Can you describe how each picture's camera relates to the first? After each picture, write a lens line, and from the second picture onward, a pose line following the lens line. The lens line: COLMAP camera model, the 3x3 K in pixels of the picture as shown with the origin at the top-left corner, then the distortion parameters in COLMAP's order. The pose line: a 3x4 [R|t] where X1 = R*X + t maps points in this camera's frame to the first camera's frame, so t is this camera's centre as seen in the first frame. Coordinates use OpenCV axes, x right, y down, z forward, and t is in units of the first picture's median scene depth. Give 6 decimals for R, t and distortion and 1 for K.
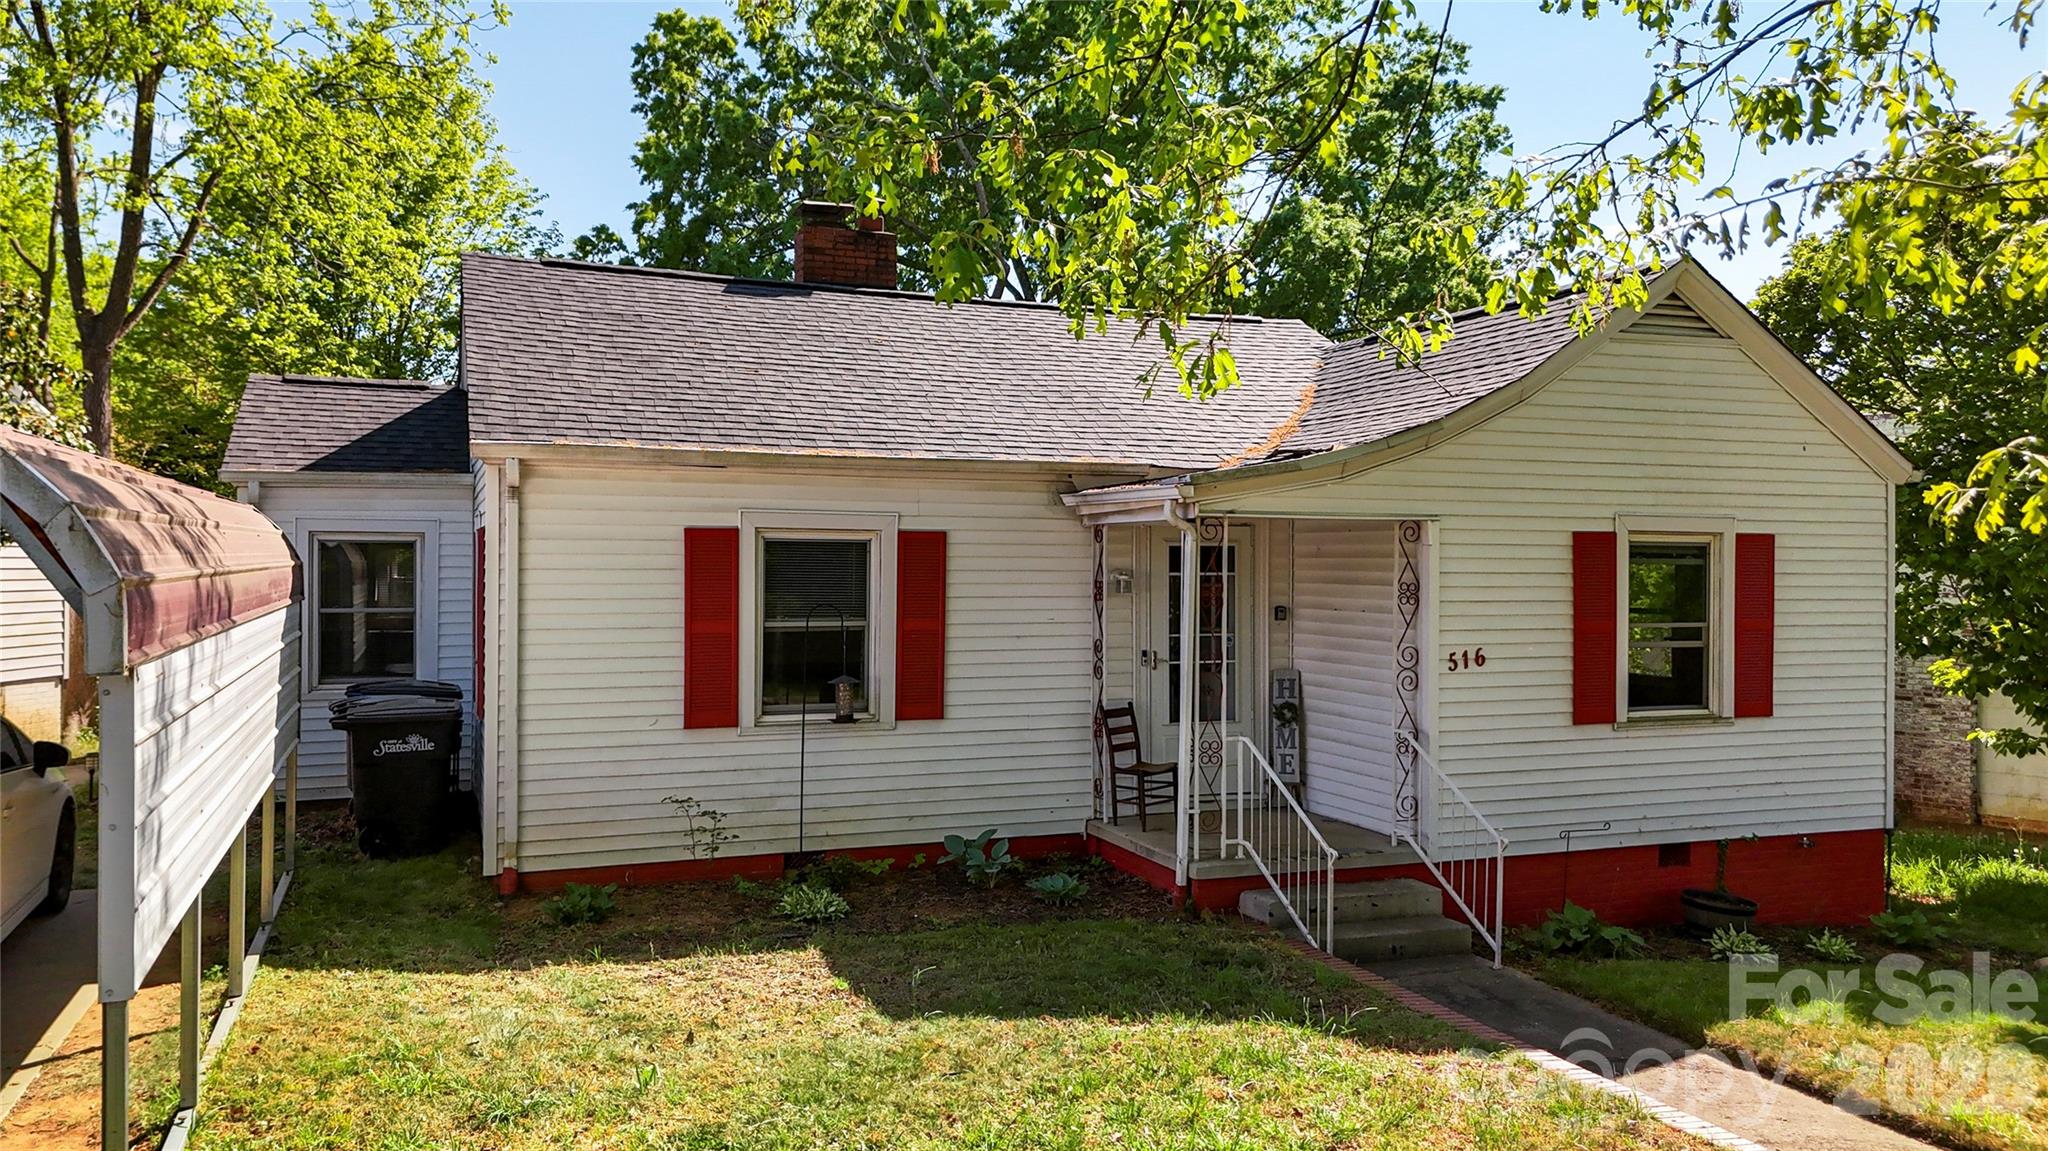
lens RADIAL K [[1521.5, 0, 1019.0], [0, 1521.5, 571.8], [0, 0, 1]] dist [0.027036, -0.016742]
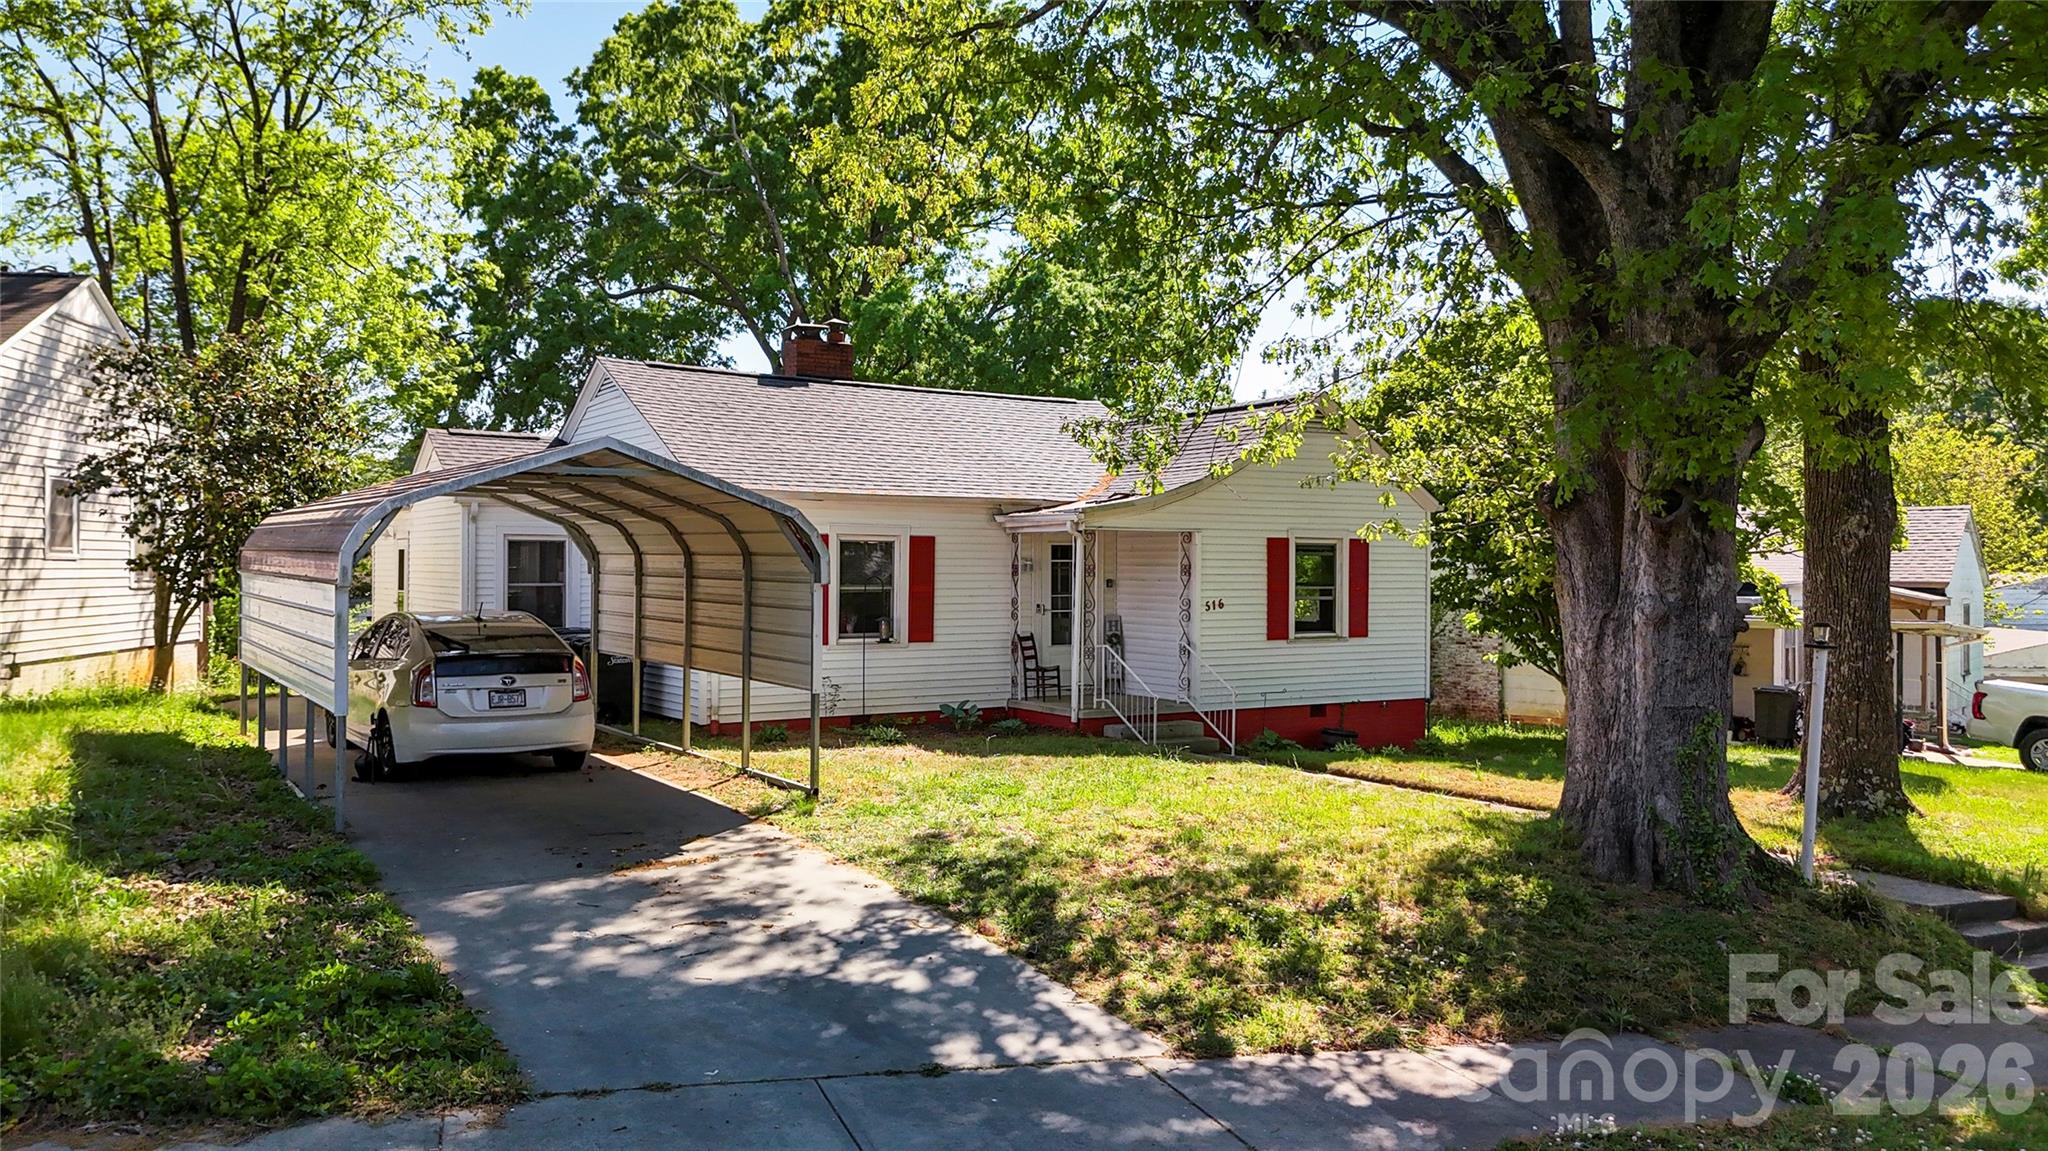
lens RADIAL K [[1521.5, 0, 1016.8], [0, 1521.5, 573.4], [0, 0, 1]] dist [0.027036, -0.016742]
pose [[0.980783, -0.001971, 0.195093, -0.297365], [0.001729, 0.999998, 0.001411, 0.014143], [-0.195095, -0.001046, 0.980784, -0.757522]]
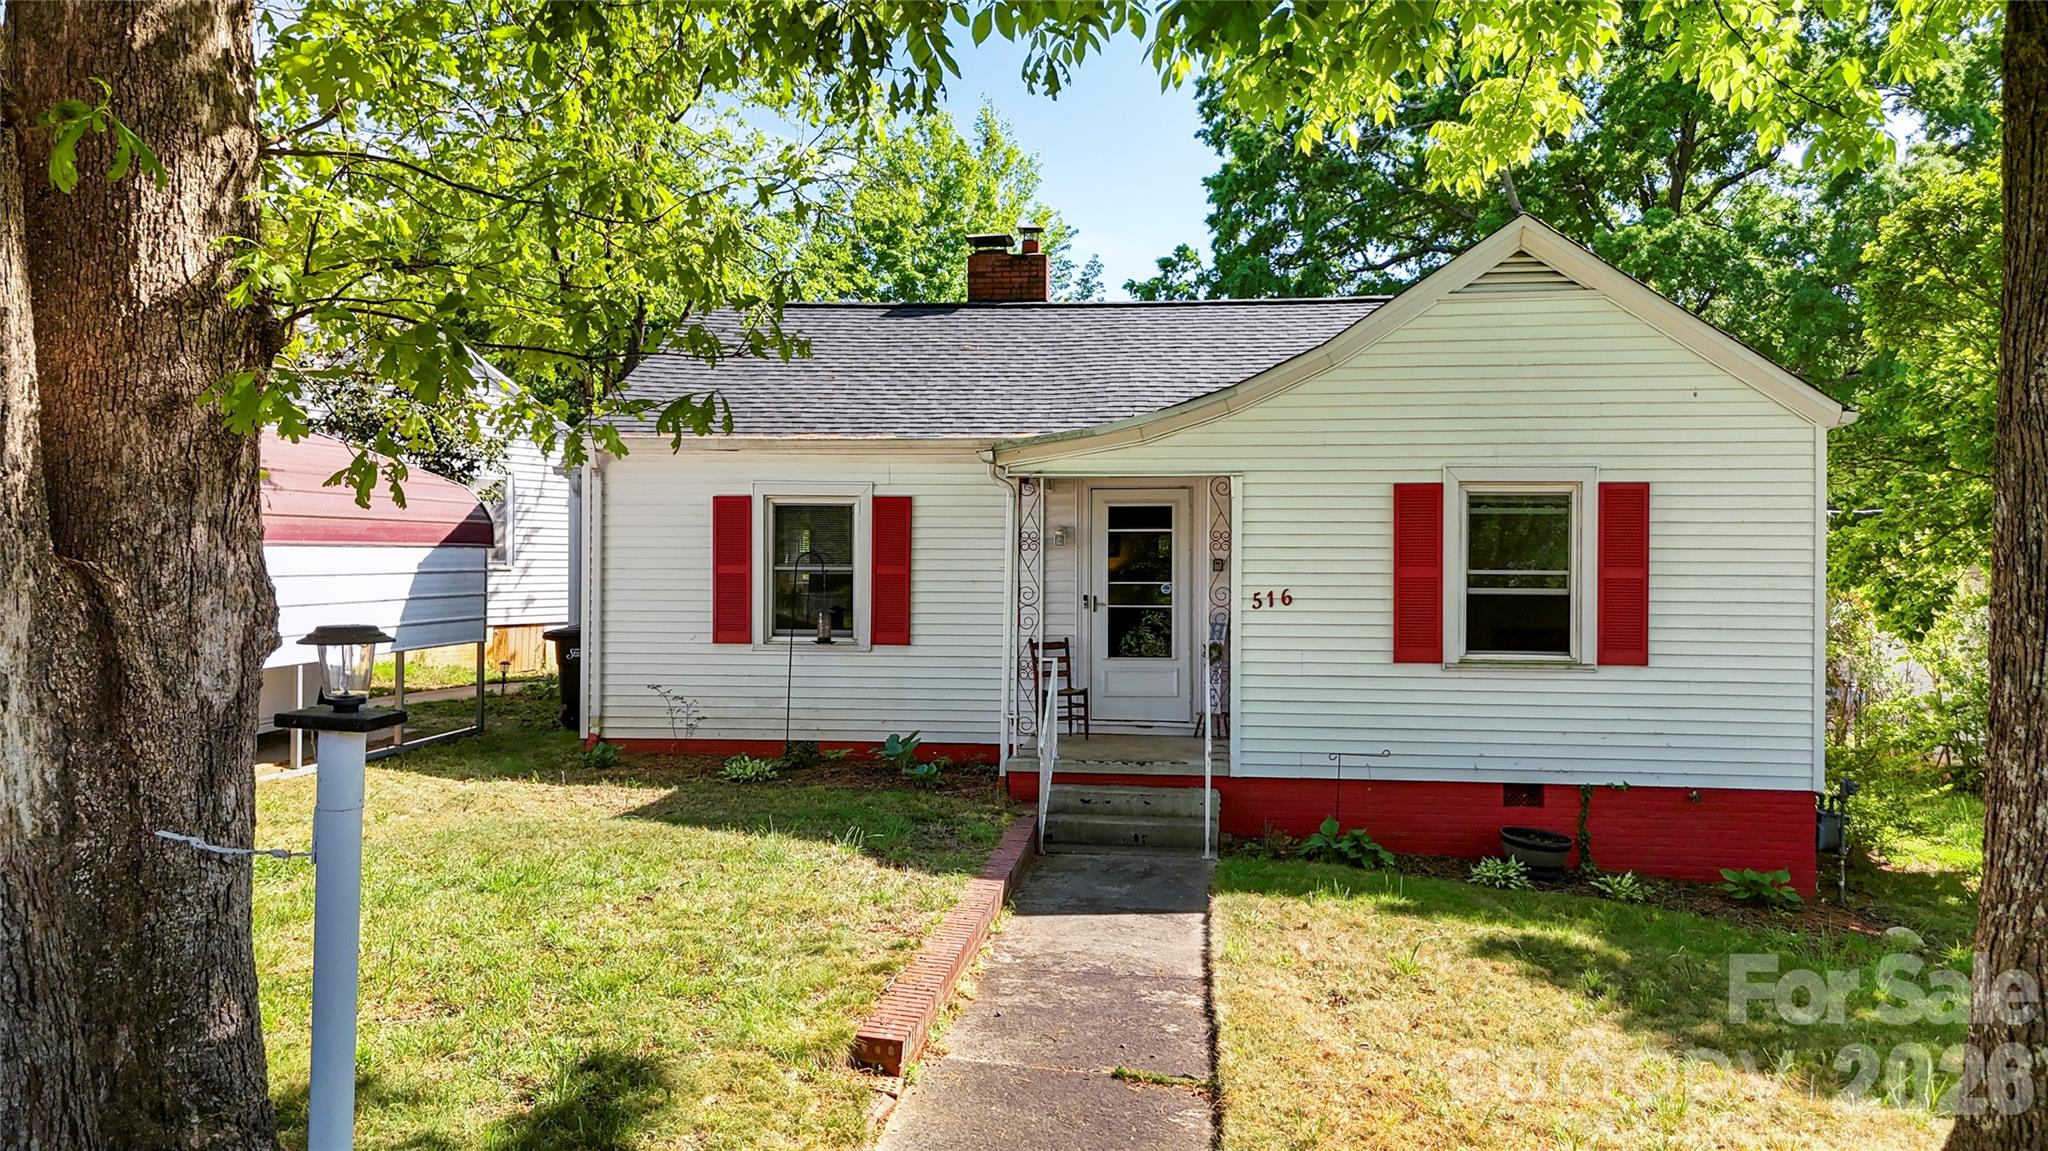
lens RADIAL K [[1521.5, 0, 1013.9], [0, 1521.5, 574.1], [0, 0, 1]] dist [0.027036, -0.016742]
pose [[0.880816, 0.002246, -0.473453, 0.617829], [-0.003047, 0.999995, -0.000924, 0.038295], [0.473449, 0.002257, 0.880819, -0.071722]]
